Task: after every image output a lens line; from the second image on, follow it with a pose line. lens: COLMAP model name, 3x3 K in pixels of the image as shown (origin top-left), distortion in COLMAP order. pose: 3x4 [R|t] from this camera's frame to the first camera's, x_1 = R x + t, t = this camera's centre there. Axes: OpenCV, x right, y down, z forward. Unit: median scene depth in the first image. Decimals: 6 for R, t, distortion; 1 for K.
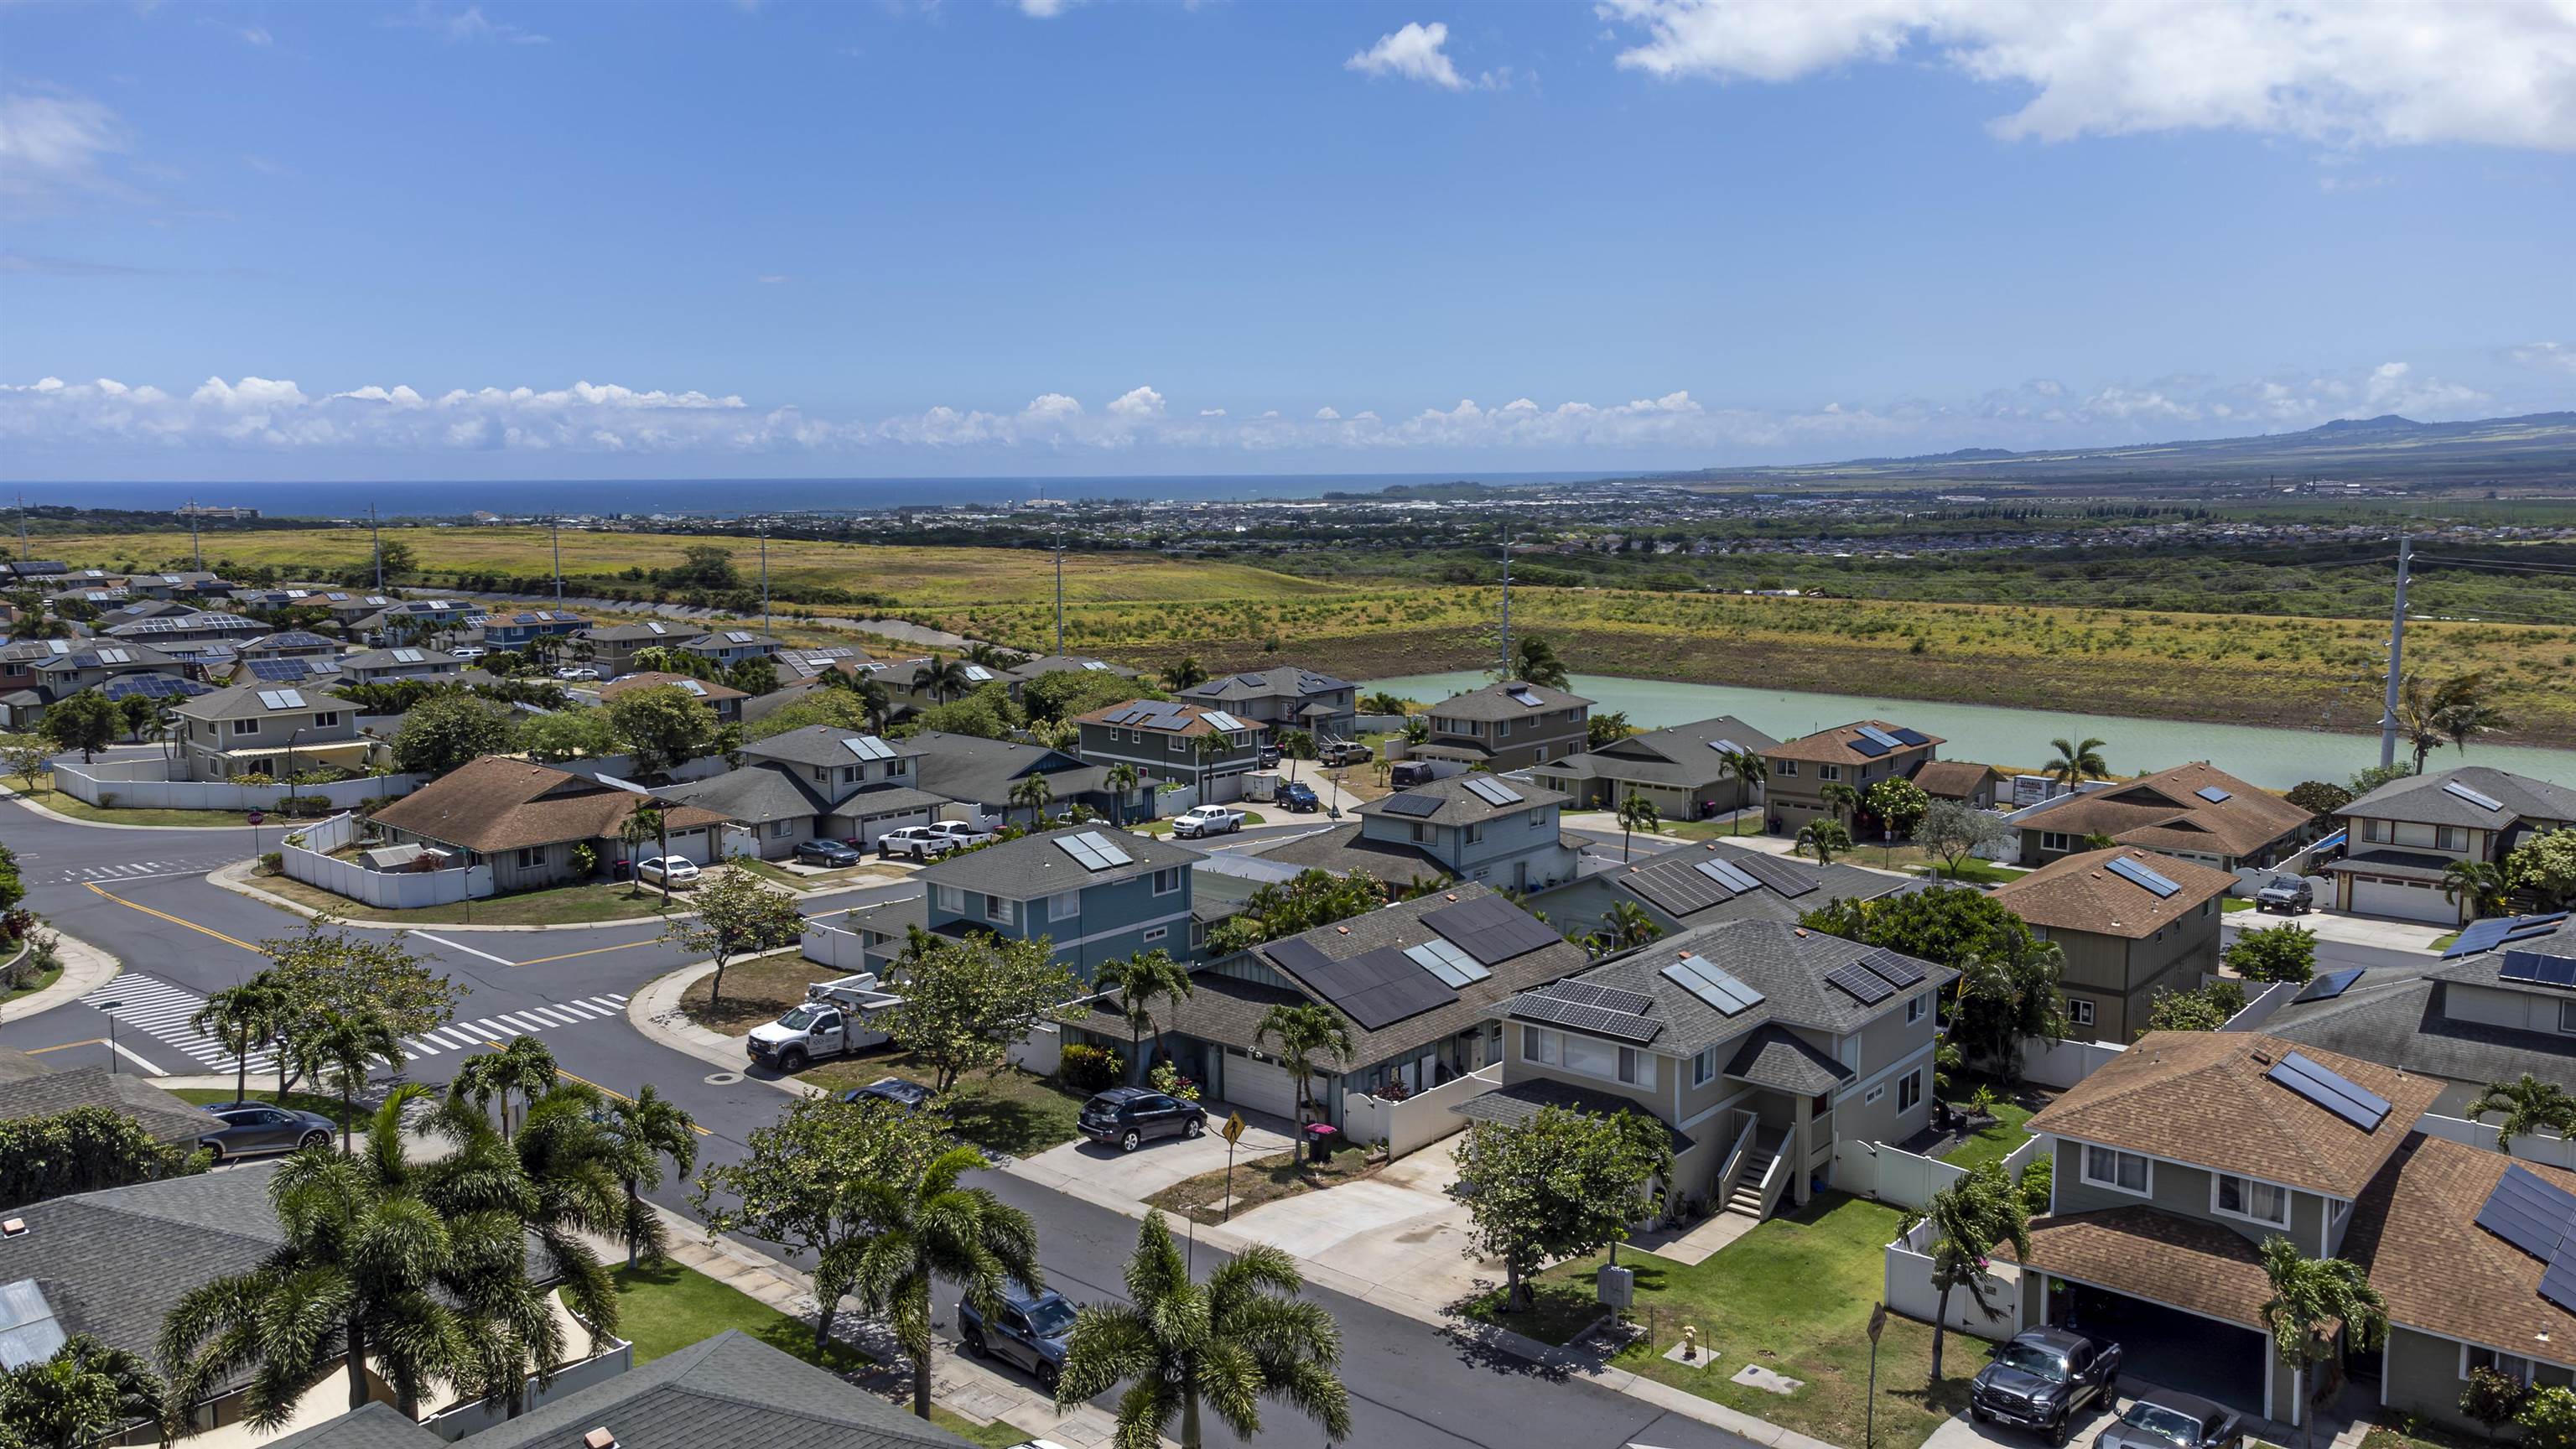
lens RADIAL K [[1927.9, 0, 1288.0], [0, 1927.9, 724.5], [0, 0, 1]] dist [0.029015, 0.090159]
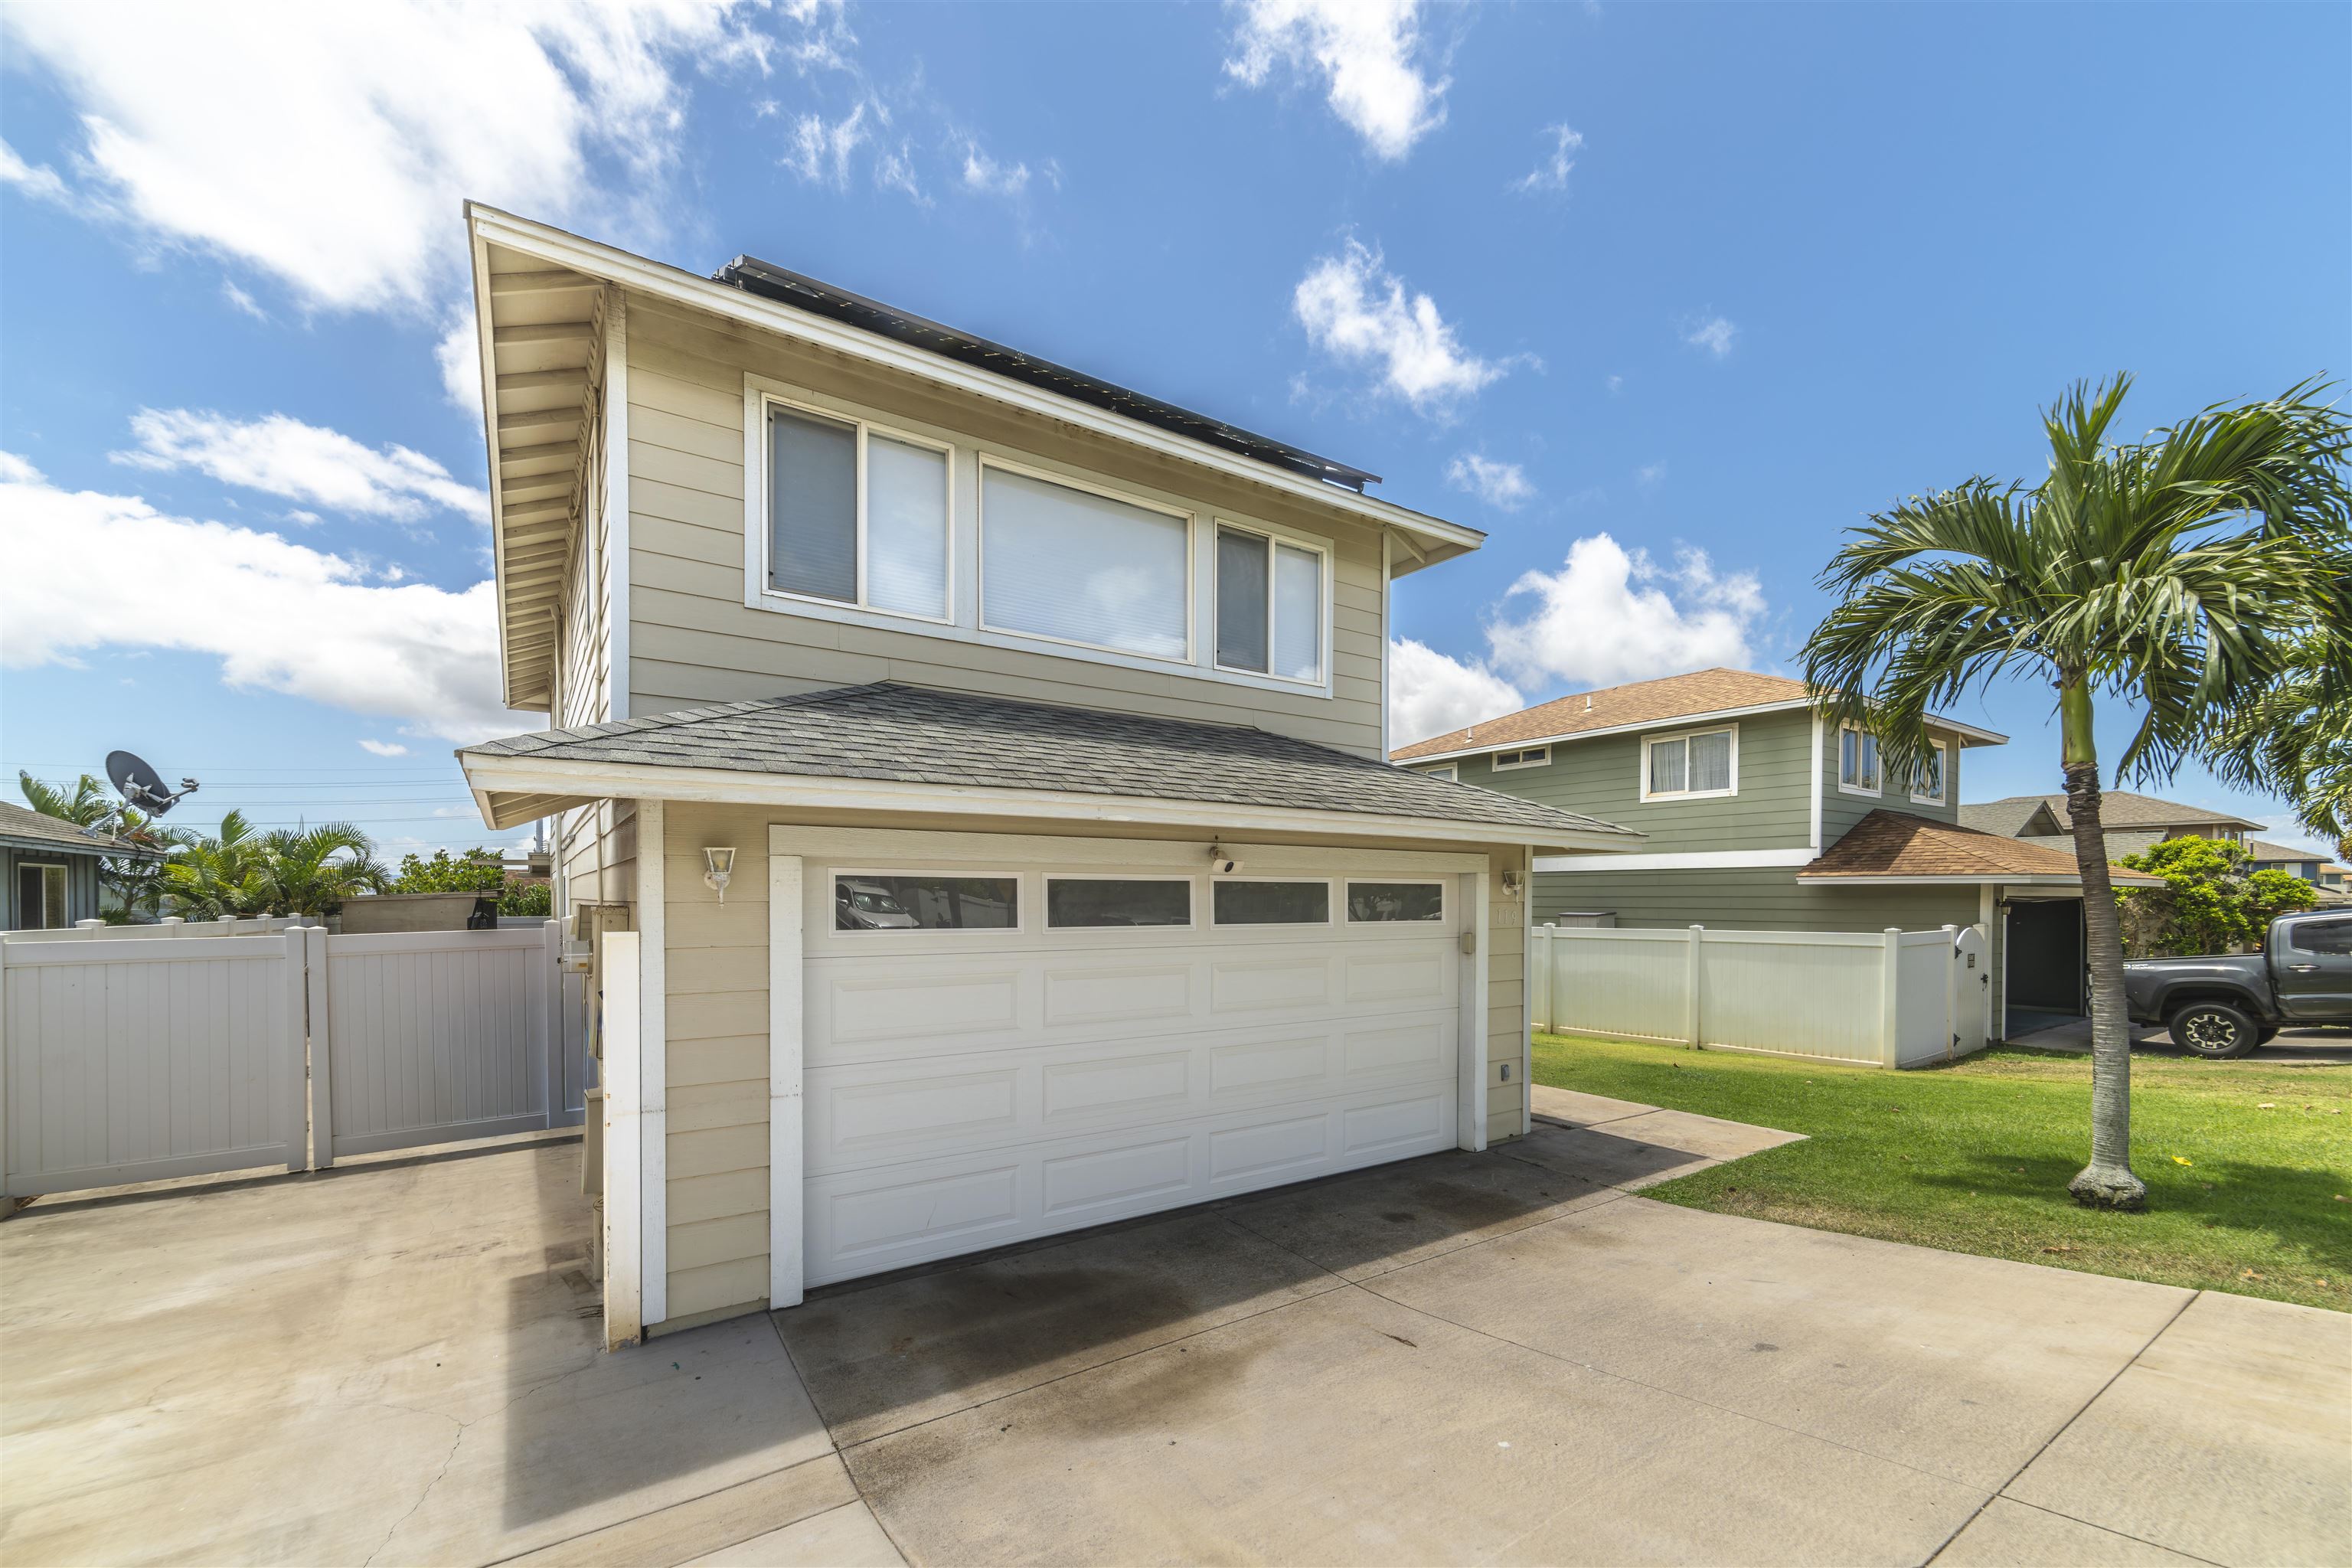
lens RADIAL K [[964.9, 0, 1176.1], [0, 964.9, 907.3], [0, 0, 1]] dist [0.002753, 0.000435]
pose [[0.259417, -0.002559, 0.965762, 0.007805], [0.123523, 0.991871, -0.030552, 0.042118], [-0.957834, 0.127219, 0.257624, 0.186306]]
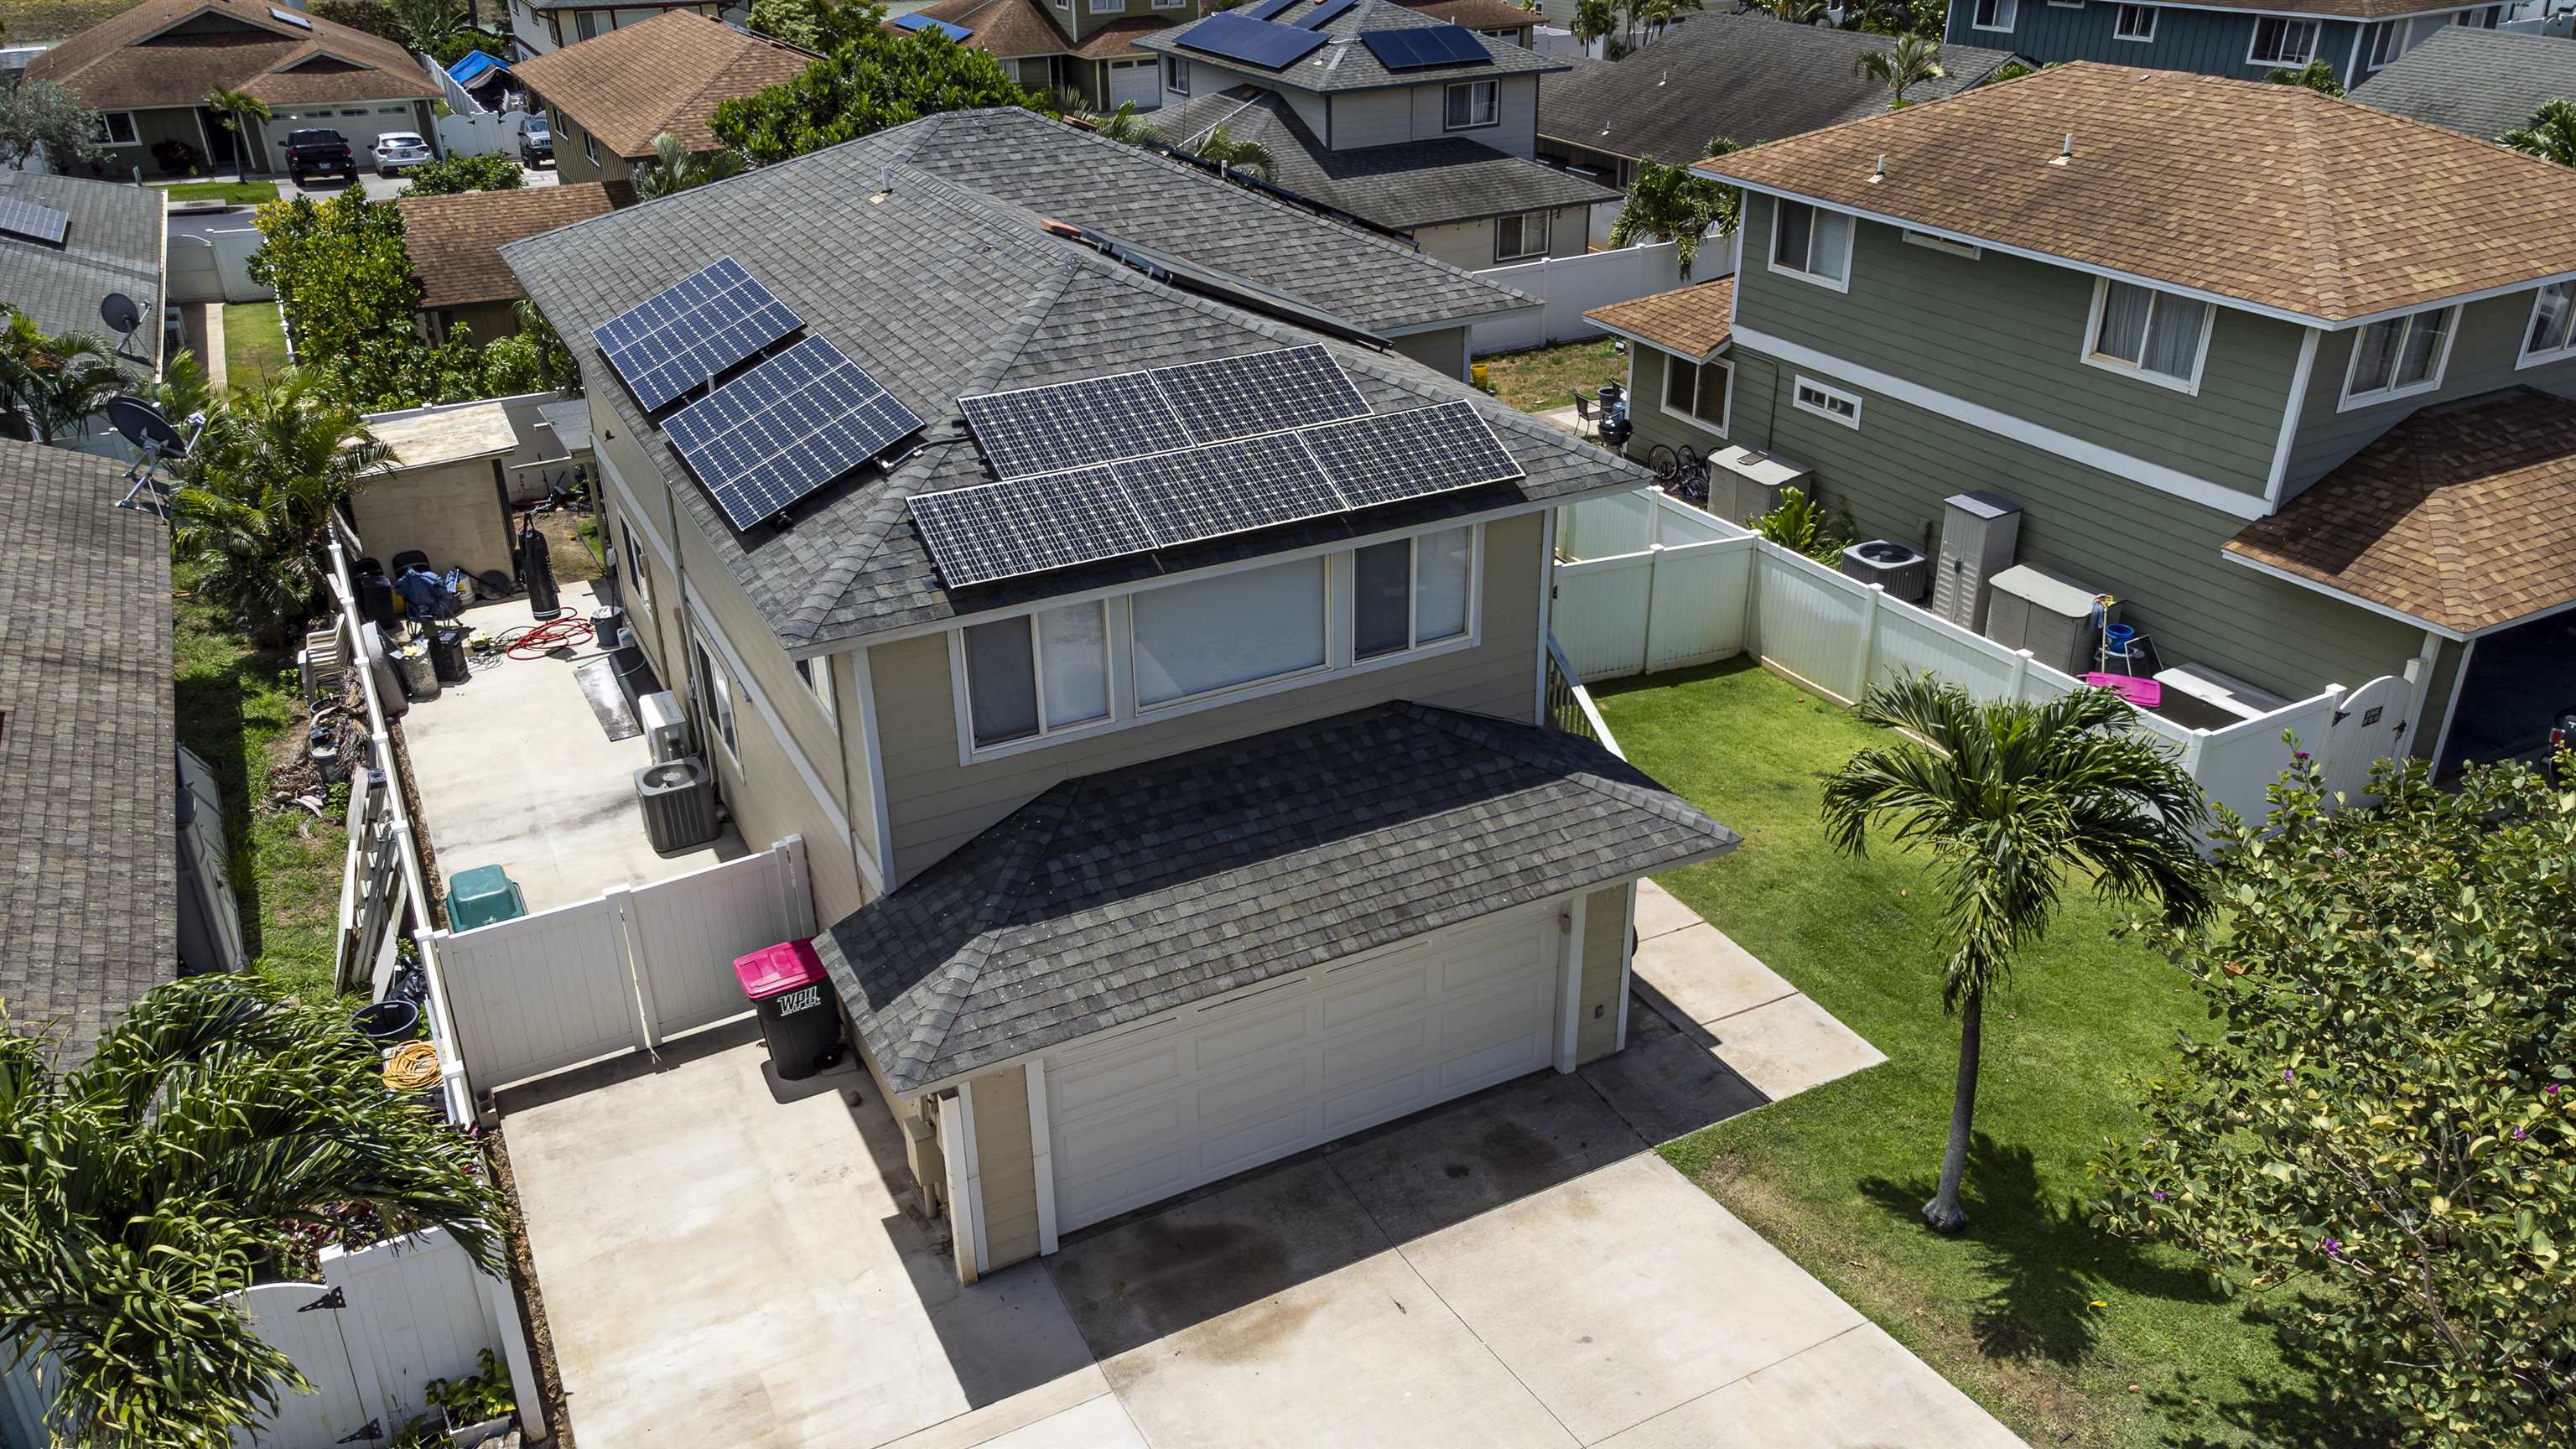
lens RADIAL K [[1927.9, 0, 1288.0], [0, 1927.9, 724.5], [0, 0, 1]] dist [0.029015, 0.090159]
pose [[0.373097, -0.409382, 0.832589, -0.013619], [0.133888, 0.911751, 0.388309, 0.015547], [-0.918081, -0.033403, 0.394983, 0.171380]]
